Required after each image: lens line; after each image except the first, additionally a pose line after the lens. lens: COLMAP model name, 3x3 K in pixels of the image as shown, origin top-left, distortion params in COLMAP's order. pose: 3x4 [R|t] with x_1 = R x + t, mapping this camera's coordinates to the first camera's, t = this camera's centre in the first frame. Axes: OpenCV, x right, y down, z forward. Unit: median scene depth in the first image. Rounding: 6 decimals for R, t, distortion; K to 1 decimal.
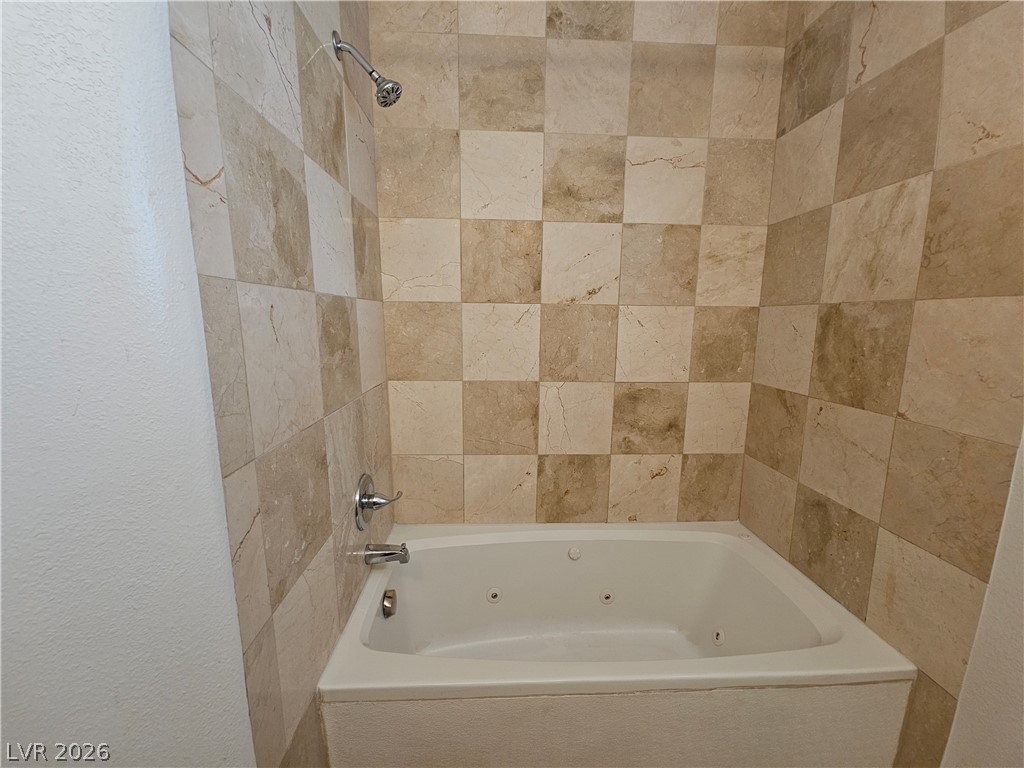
lens RADIAL K [[417.8, 0, 506.0], [0, 417.8, 386.2], [0, 0, 1]] dist [0.008579, -0.005389]
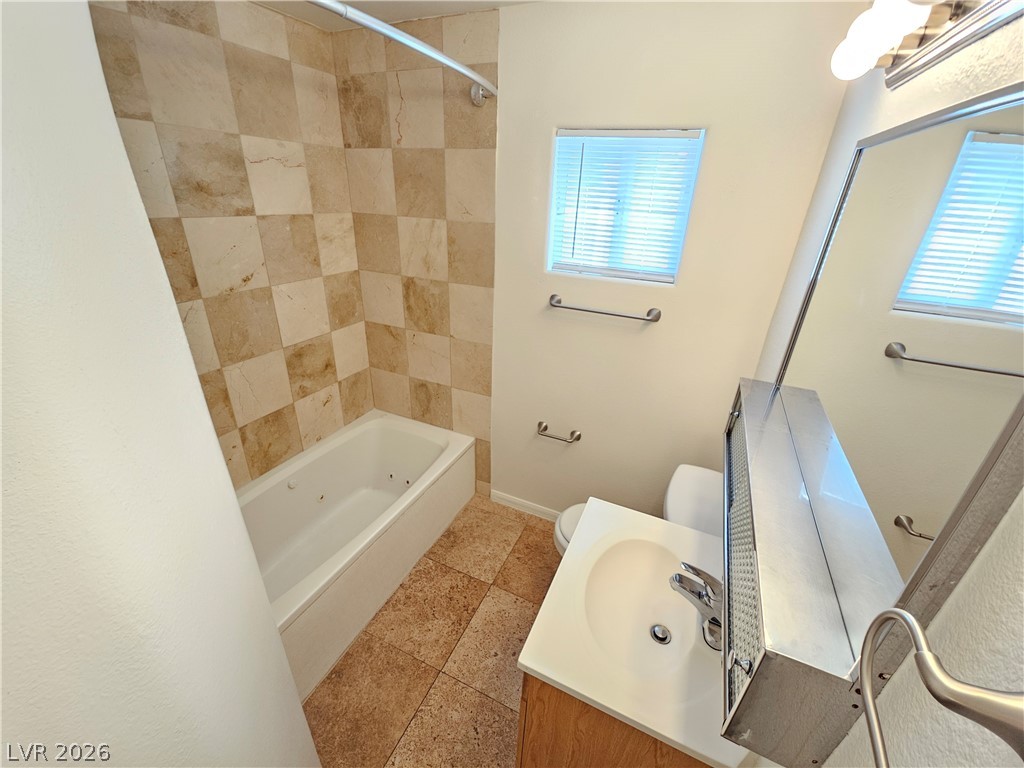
lens RADIAL K [[417.8, 0, 514.2], [0, 417.8, 383.4], [0, 0, 1]] dist [0.008579, -0.005389]
pose [[0.454325, -0.361862, 0.814030, -0.513643], [0.106027, 0.929252, 0.353906, -0.301006], [-0.884504, -0.074479, 0.460549, -0.193787]]
